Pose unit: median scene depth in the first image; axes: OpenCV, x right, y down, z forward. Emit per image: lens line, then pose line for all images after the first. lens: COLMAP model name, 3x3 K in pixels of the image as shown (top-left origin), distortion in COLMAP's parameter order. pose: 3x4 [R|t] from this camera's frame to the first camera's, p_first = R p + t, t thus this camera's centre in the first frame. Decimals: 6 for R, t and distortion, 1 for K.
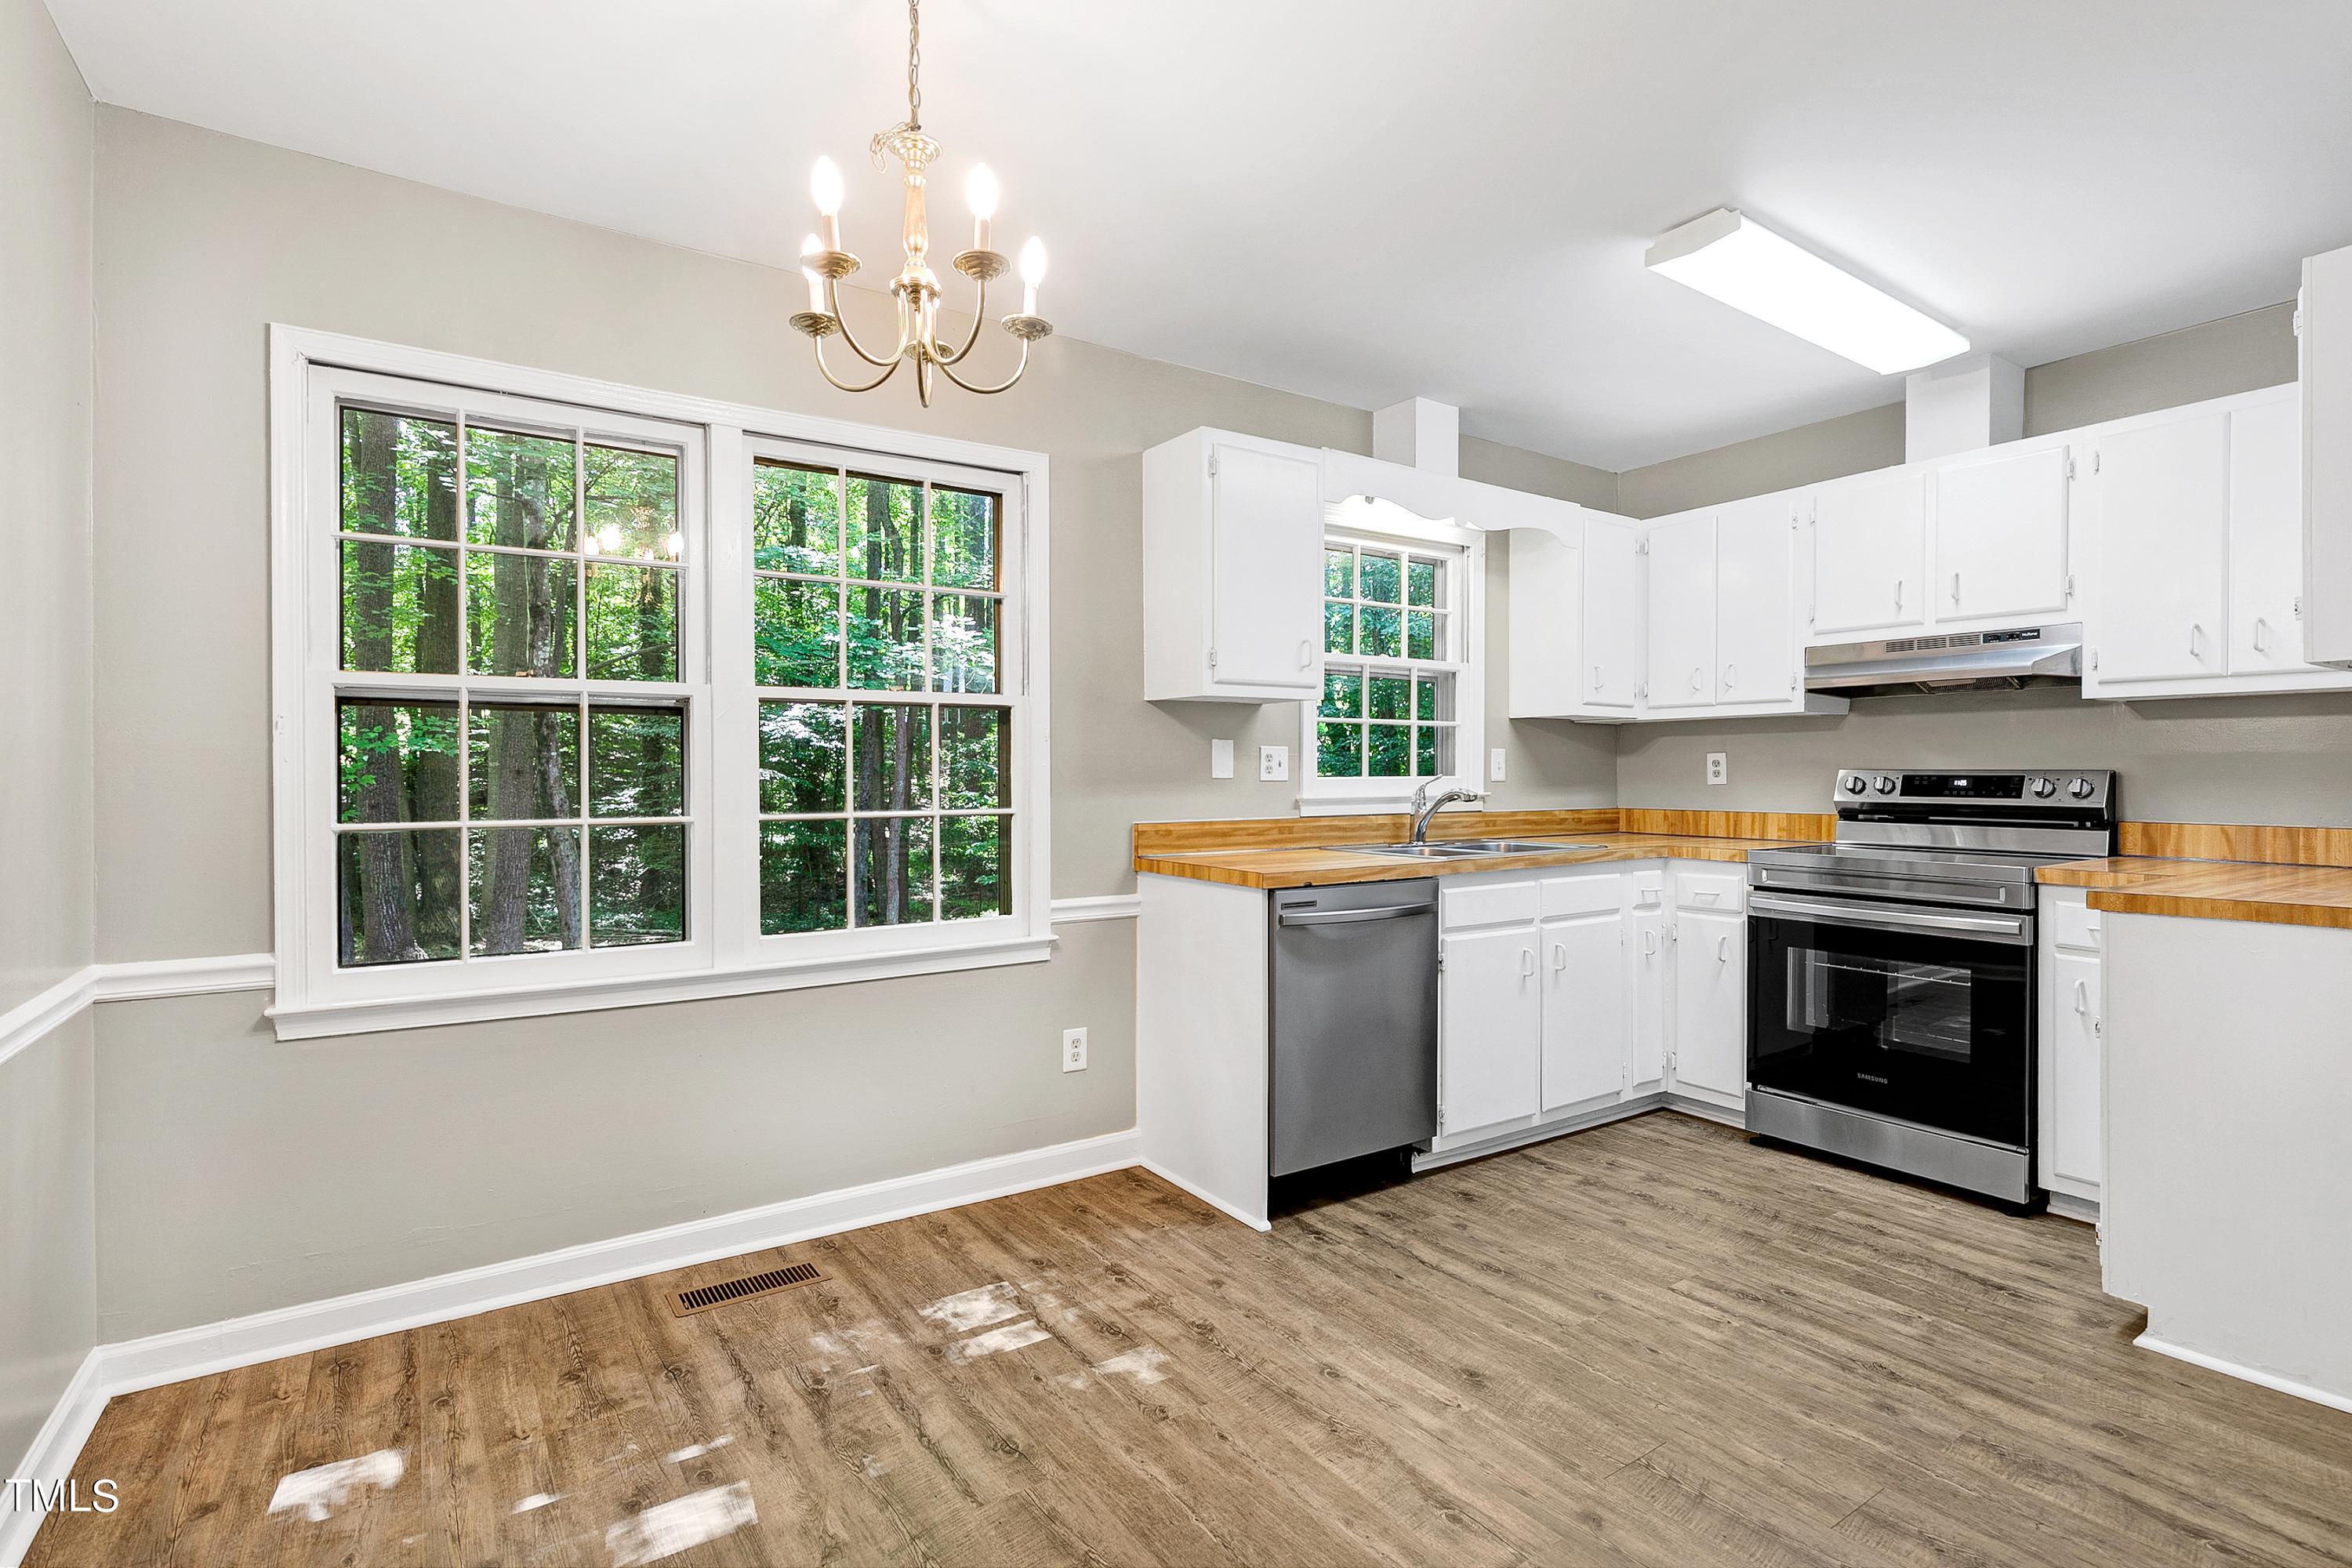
lens RADIAL K [[1134.5, 0, 1171.3], [0, 1134.5, 779.2], [0, 0, 1]] dist [0.002006, 0.001137]
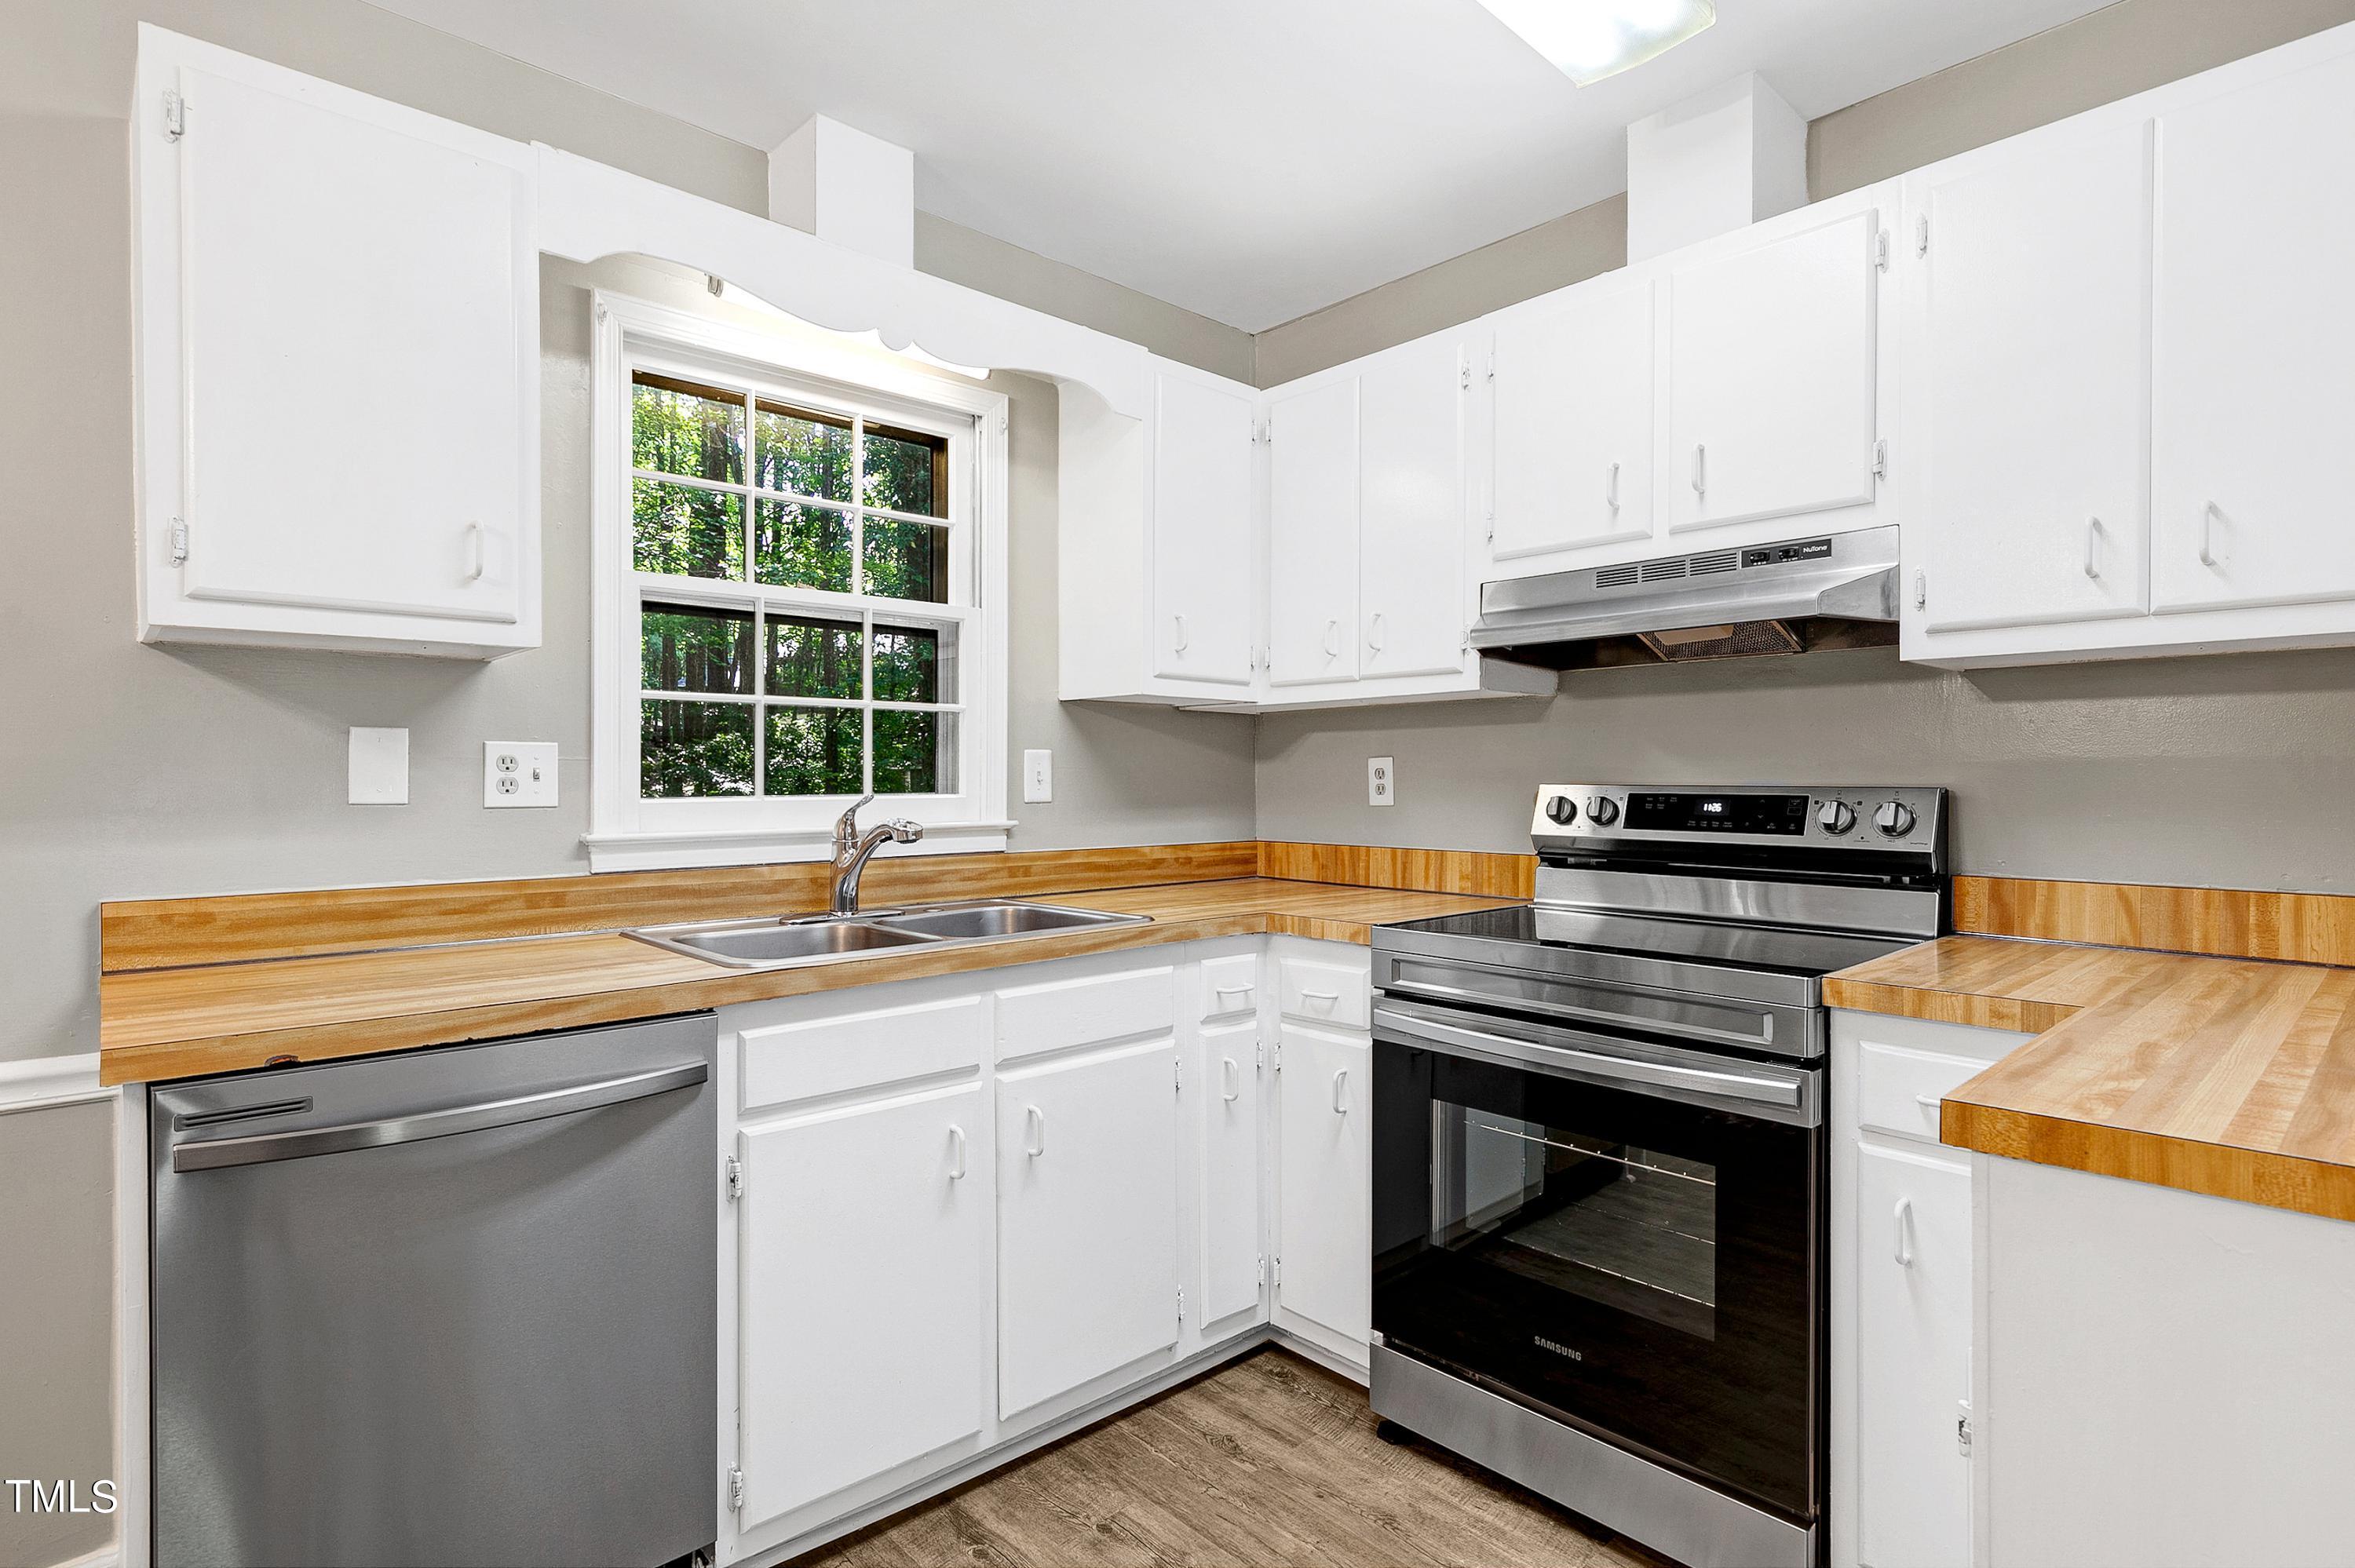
lens RADIAL K [[1191.9, 0, 1184.0], [0, 1191.9, 785.8], [0, 0, 1]] dist [0.006454, -0.001605]
pose [[0.987420, -0.000782, 0.158121, 0.313992], [0.000833, 1.000000, -0.000253, -0.008169], [-0.158120, 0.000382, 0.987420, 0.413752]]
